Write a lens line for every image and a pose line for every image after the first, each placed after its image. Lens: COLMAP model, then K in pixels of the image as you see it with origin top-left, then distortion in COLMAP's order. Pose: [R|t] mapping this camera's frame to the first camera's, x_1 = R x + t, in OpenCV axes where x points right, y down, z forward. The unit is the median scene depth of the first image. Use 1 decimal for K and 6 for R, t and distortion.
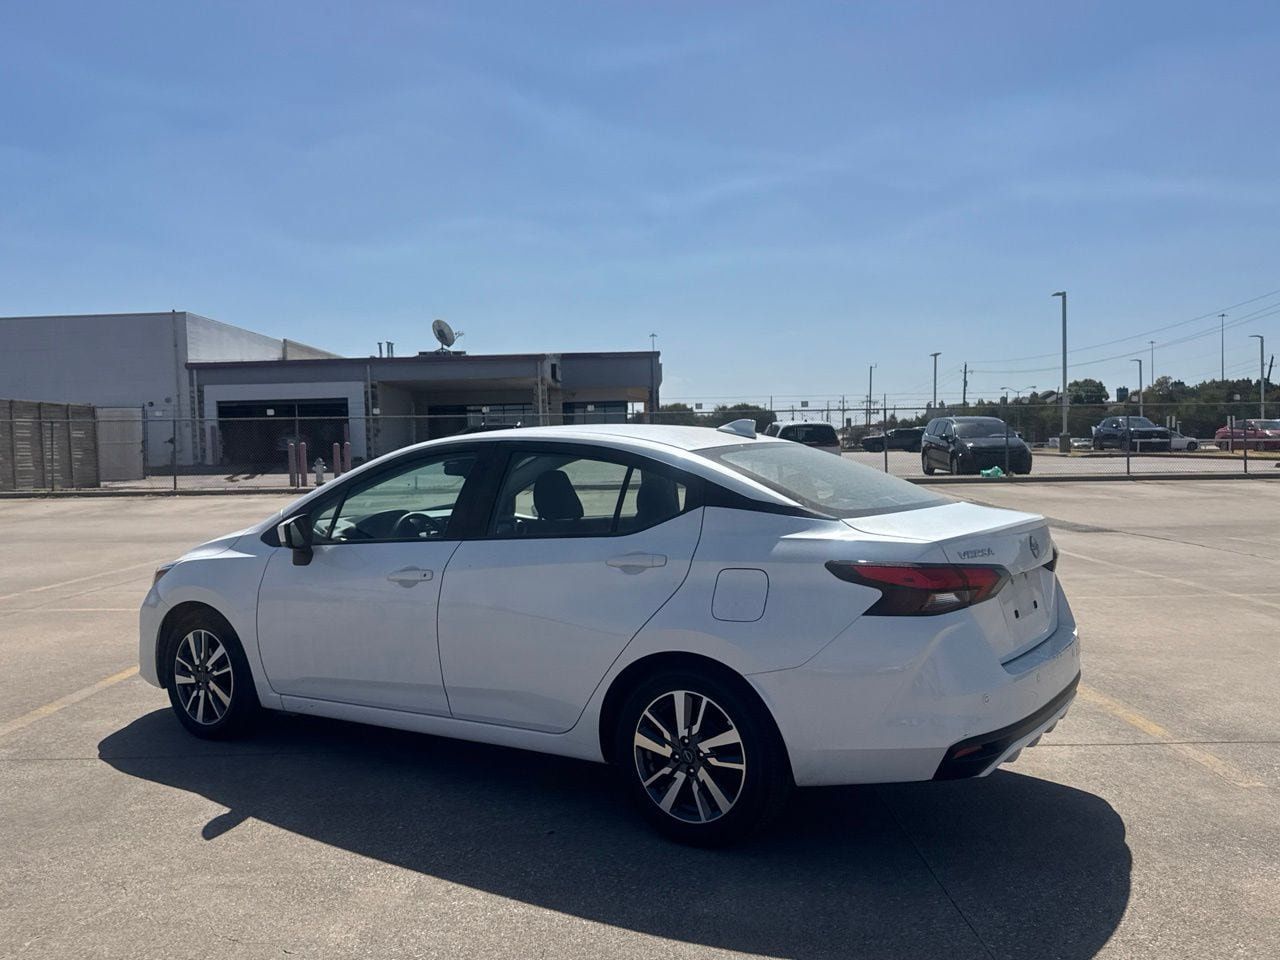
lens RADIAL K [[1092.5, 0, 641.7], [0, 1092.5, 483.1], [0, 0, 1]] dist [0.181741, -0.371389]
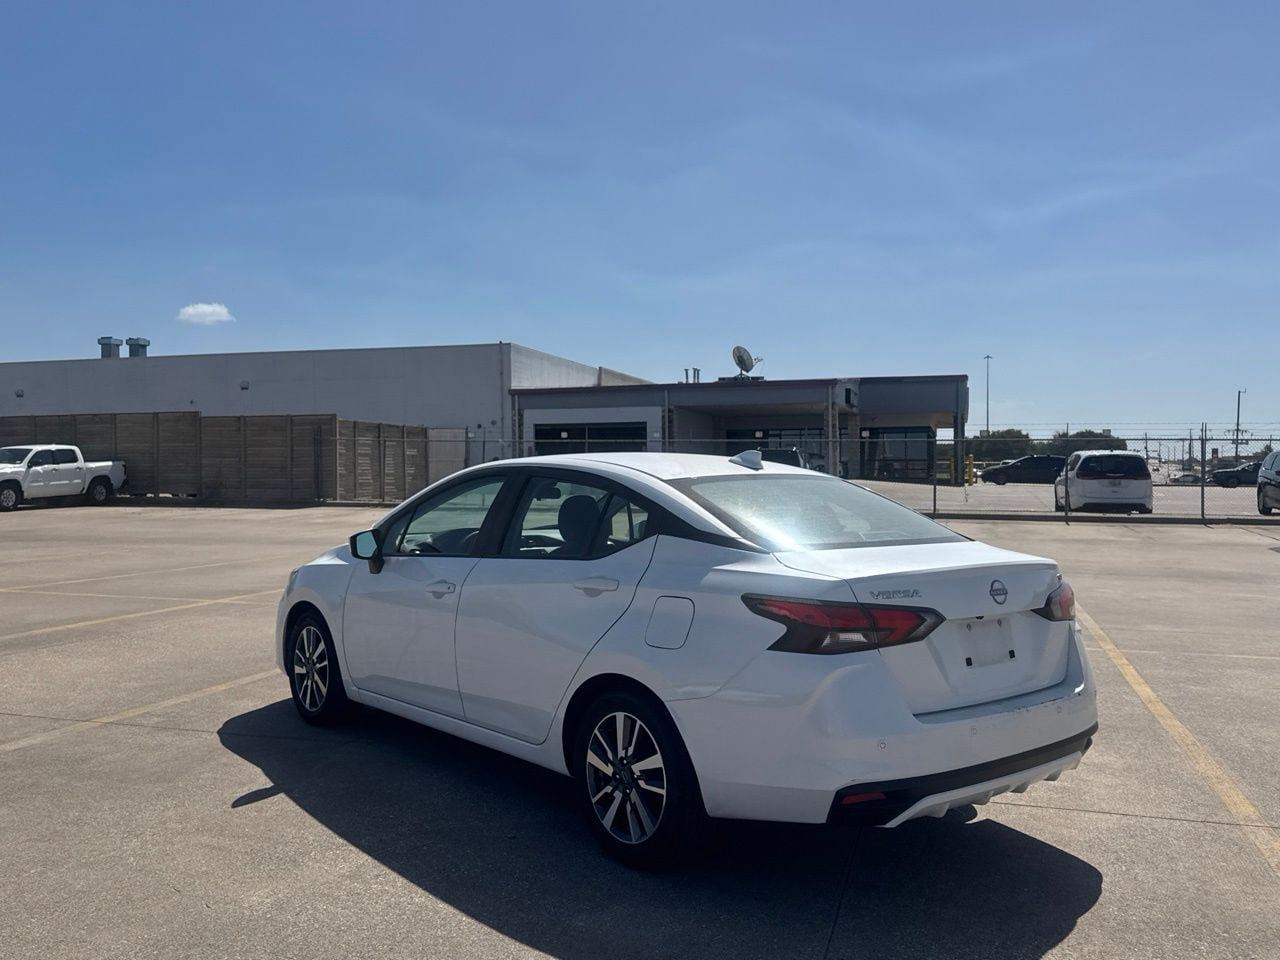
lens RADIAL K [[1092.5, 0, 641.7], [0, 1092.5, 483.1], [0, 0, 1]] dist [0.181741, -0.371389]
pose [[0.957649, 0.027036, -0.286668, 0.247781], [-0.033310, 0.999300, -0.017029, -0.006807], [0.286007, 0.025857, 0.957879, 0.006861]]
